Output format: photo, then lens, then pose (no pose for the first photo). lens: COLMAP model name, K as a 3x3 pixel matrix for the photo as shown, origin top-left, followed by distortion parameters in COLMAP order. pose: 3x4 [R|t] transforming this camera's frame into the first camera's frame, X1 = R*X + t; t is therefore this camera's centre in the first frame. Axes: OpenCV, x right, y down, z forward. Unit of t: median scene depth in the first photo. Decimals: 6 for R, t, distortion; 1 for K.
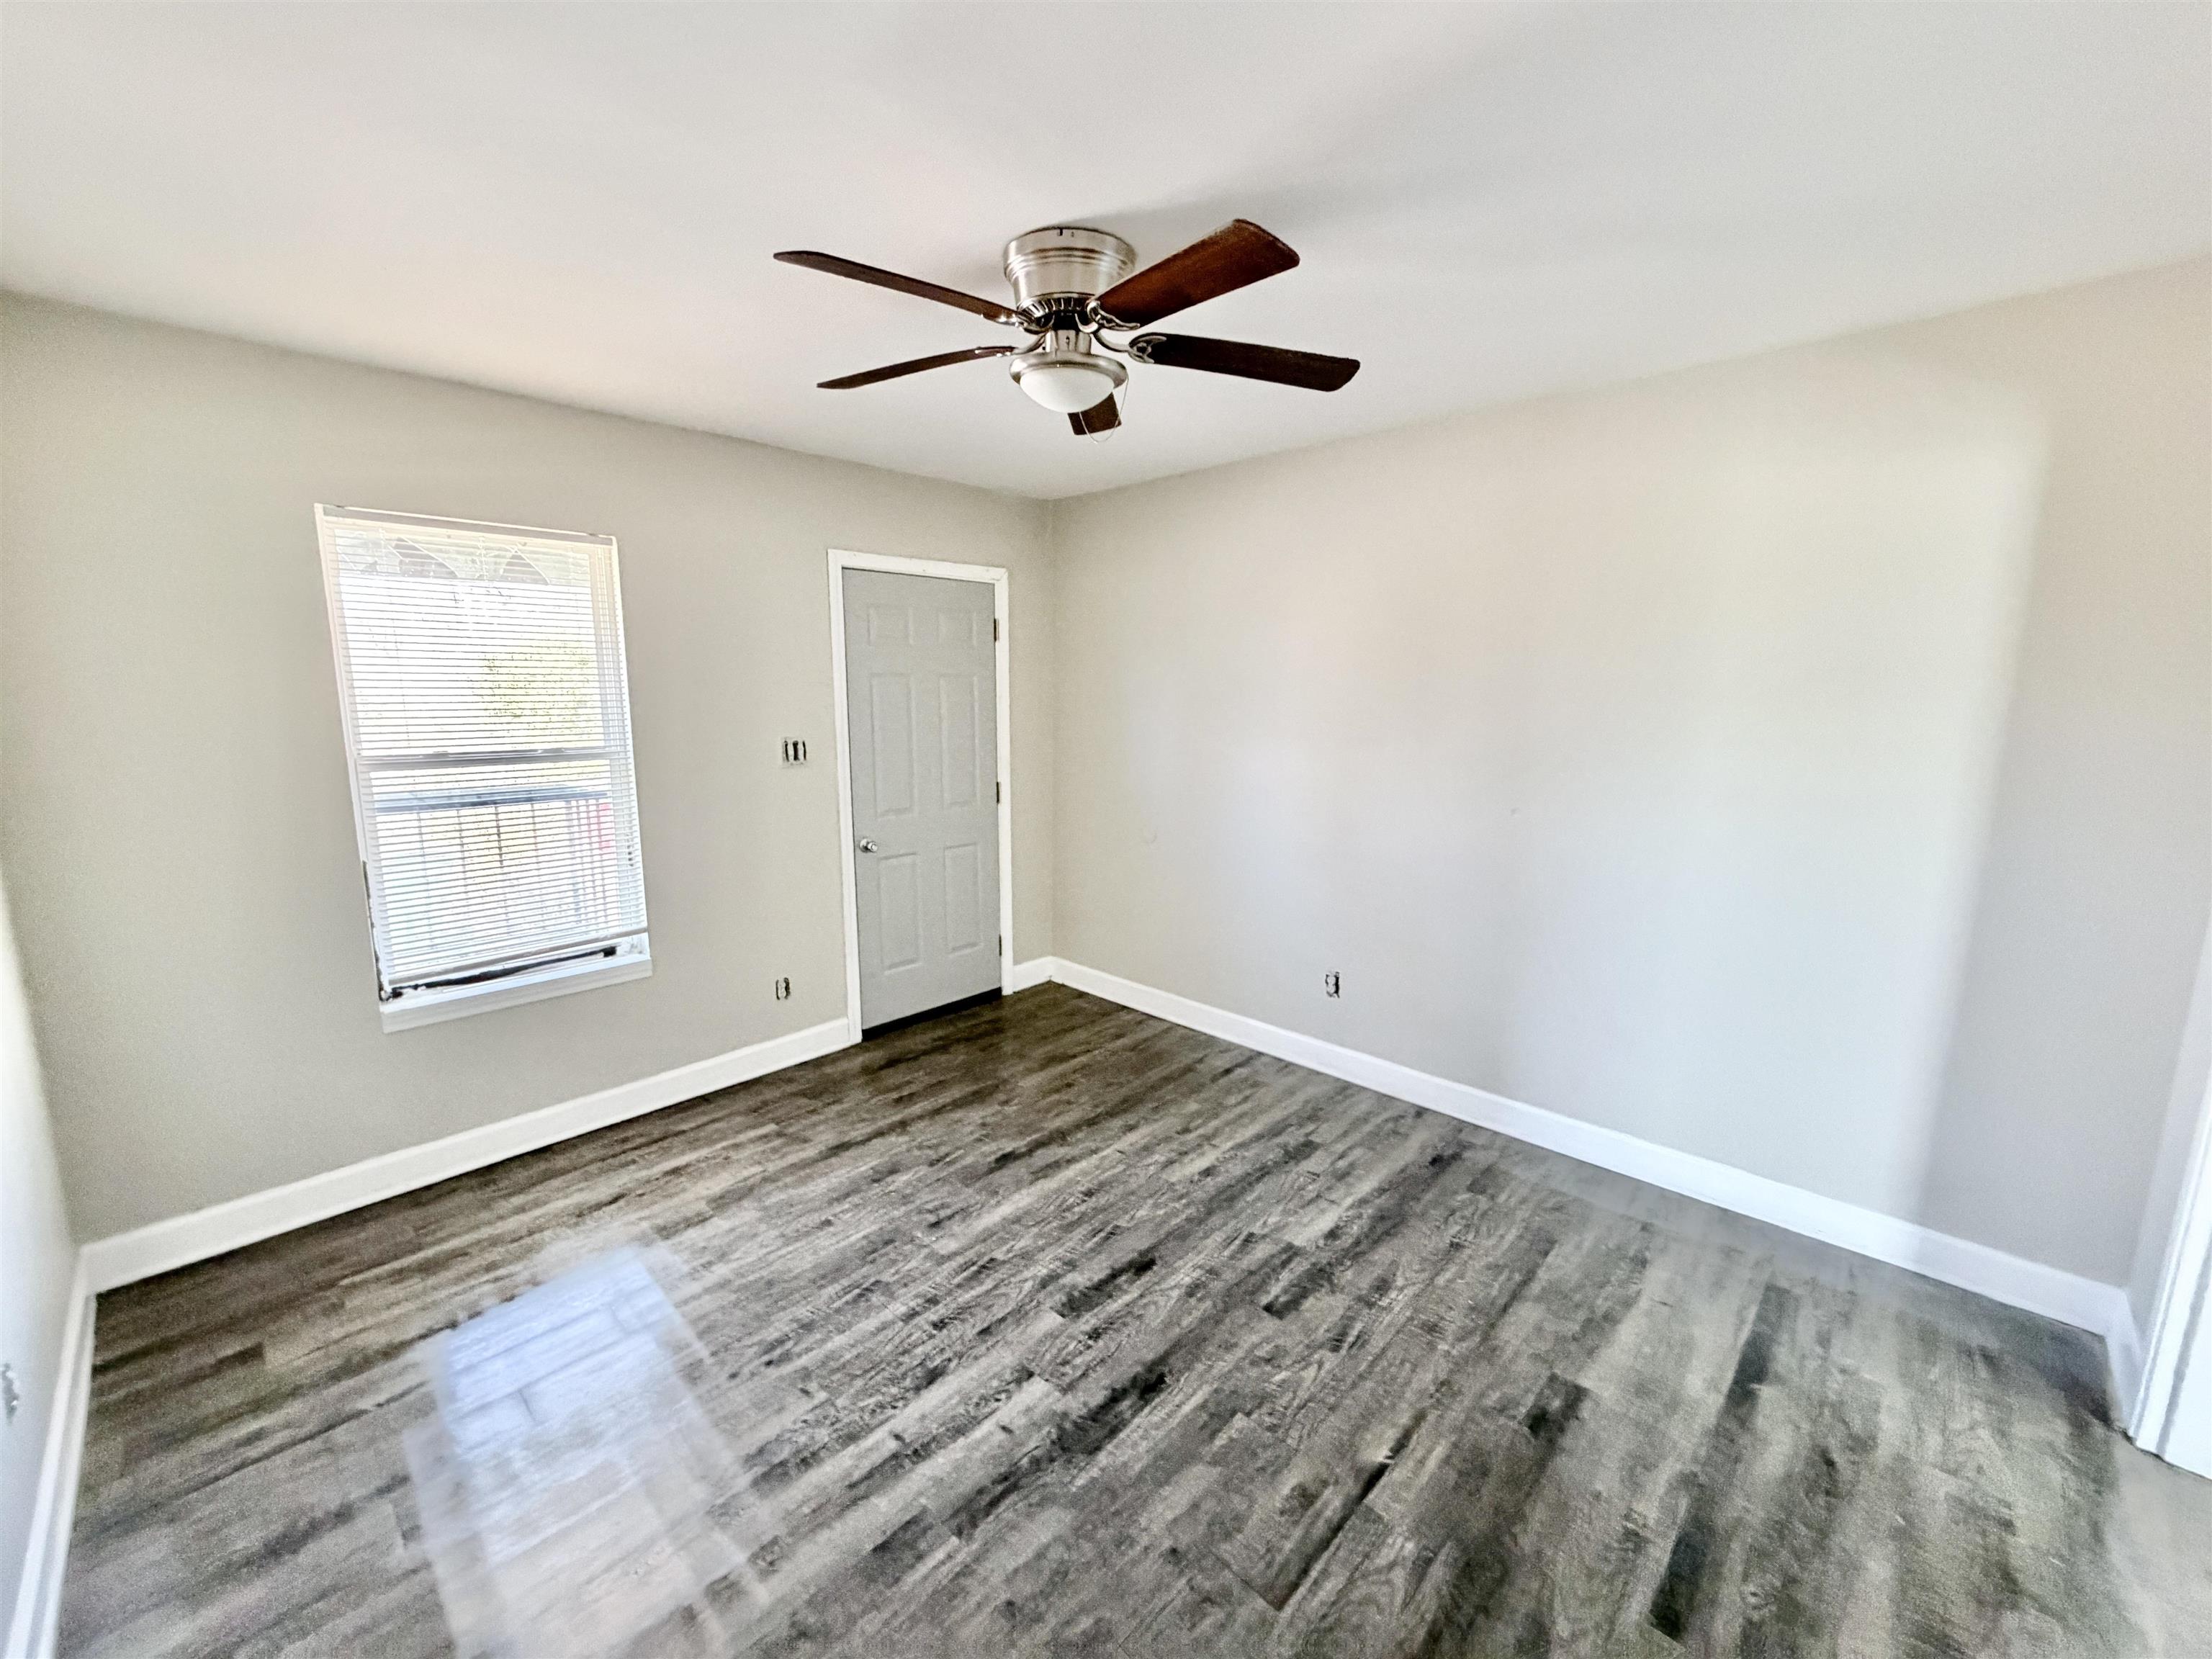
lens RADIAL K [[886.1, 0, 1089.4], [0, 886.1, 828.4], [0, 0, 1]] dist [0.002407, -0.000123]
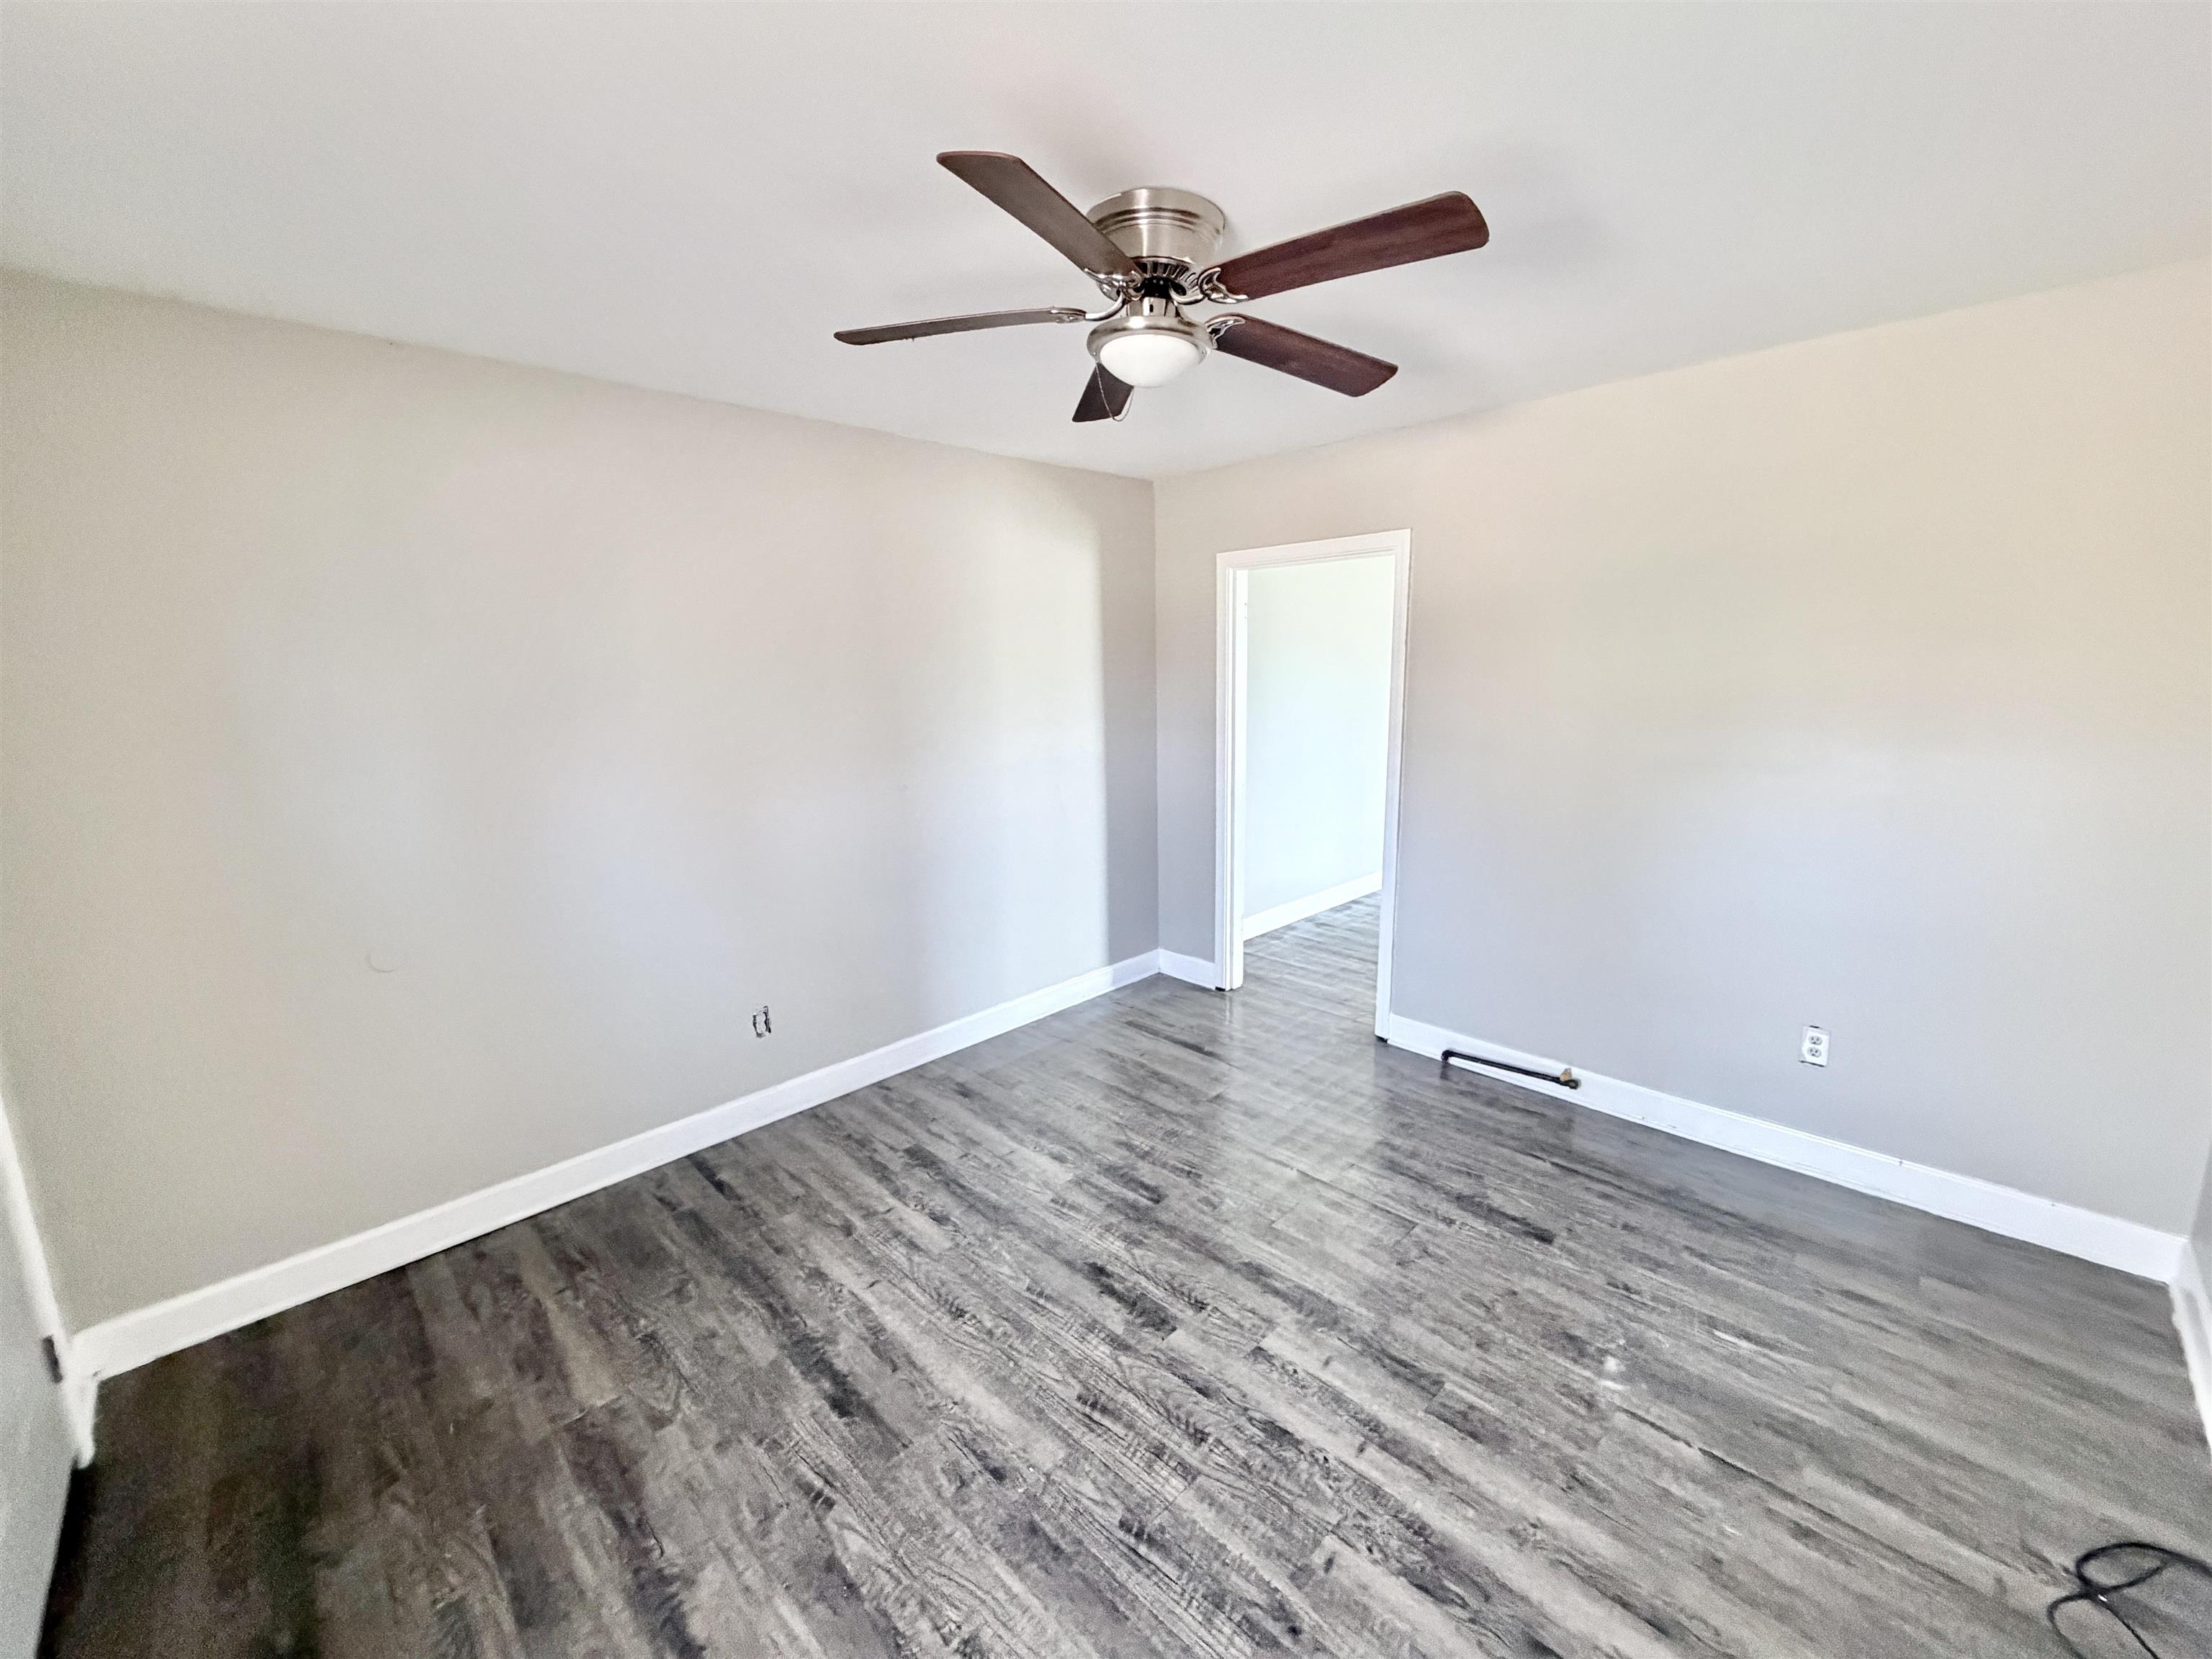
lens RADIAL K [[886.1, 0, 1095.5], [0, 886.1, 836.5], [0, 0, 1]] dist [0.002407, -0.000123]
pose [[0.011932, -0.186624, 0.982359, -0.856225], [0.184462, 0.965978, 0.181272, -0.159531], [-0.982767, 0.179044, 0.045952, 0.912009]]
